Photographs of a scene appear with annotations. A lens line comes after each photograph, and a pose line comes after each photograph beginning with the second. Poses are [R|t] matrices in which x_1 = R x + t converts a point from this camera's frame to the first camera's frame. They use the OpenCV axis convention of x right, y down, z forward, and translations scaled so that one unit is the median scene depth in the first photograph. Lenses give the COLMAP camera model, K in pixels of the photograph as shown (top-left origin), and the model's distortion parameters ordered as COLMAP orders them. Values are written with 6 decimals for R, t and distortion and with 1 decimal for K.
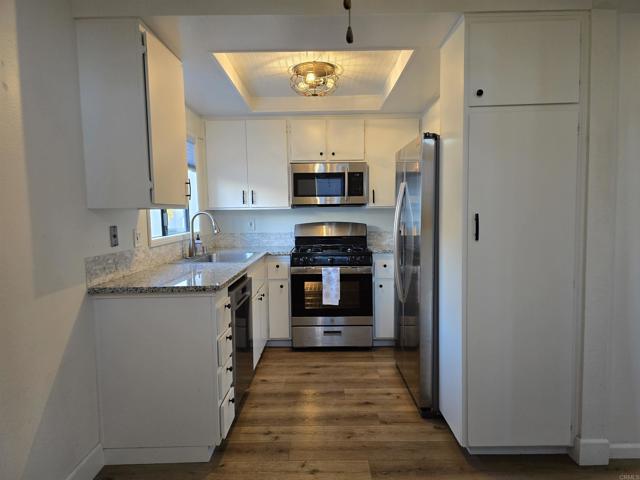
lens RADIAL K [[430.5, 0, 321.7], [0, 430.5, 243.6], [0, 0, 1]] dist [0.024619, -0.026698]
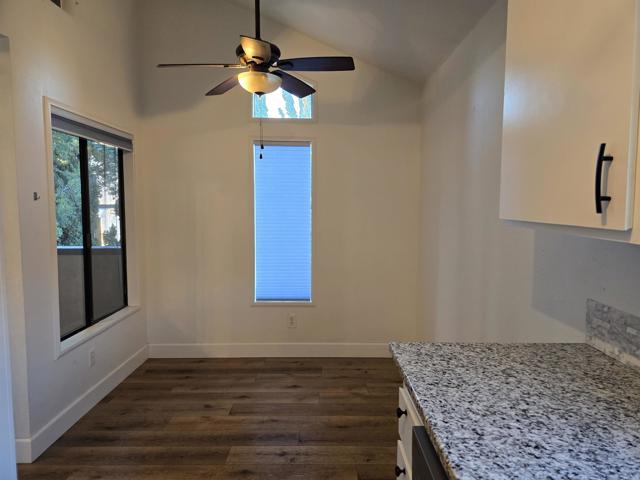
lens RADIAL K [[430.5, 0, 319.9], [0, 430.5, 238.6], [0, 0, 1]] dist [0.024619, -0.026698]
pose [[-0.999982, 0.005935, 0.001121, -0.070817], [0.006037, 0.988024, 0.154185, -0.086304], [-0.000192, 0.154189, -0.988041, 0.869720]]
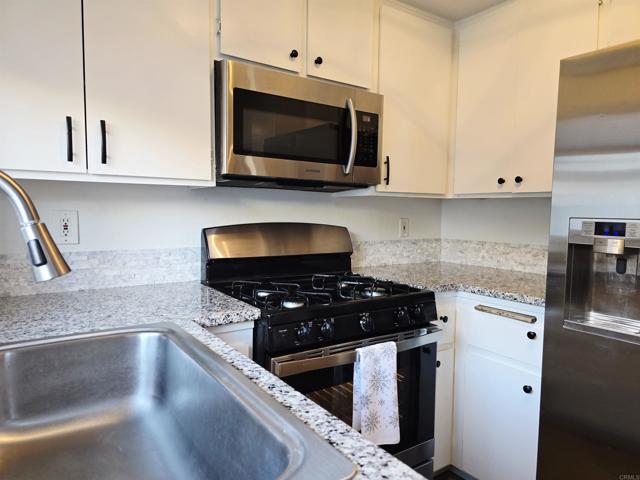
lens RADIAL K [[430.5, 0, 324.4], [0, 430.5, 243.3], [0, 0, 1]] dist [0.024619, -0.026698]
pose [[0.816790, -0.017286, 0.576677, -0.221001], [0.017989, 0.999828, 0.004491, -0.033961], [-0.576655, 0.006706, 0.816960, 0.678145]]
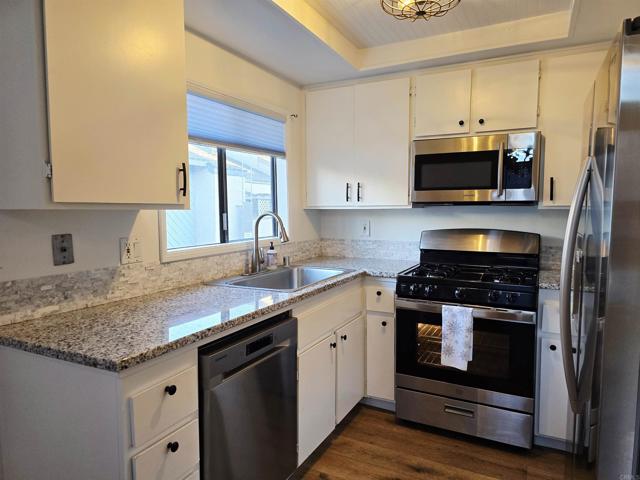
lens RADIAL K [[430.5, 0, 314.5], [0, 430.5, 239.3], [0, 0, 1]] dist [0.024619, -0.026698]
pose [[0.888987, 0.044181, -0.455796, 0.109539], [-0.043746, 0.998976, 0.011511, -0.035173], [0.455838, 0.009706, 0.890010, 0.343396]]
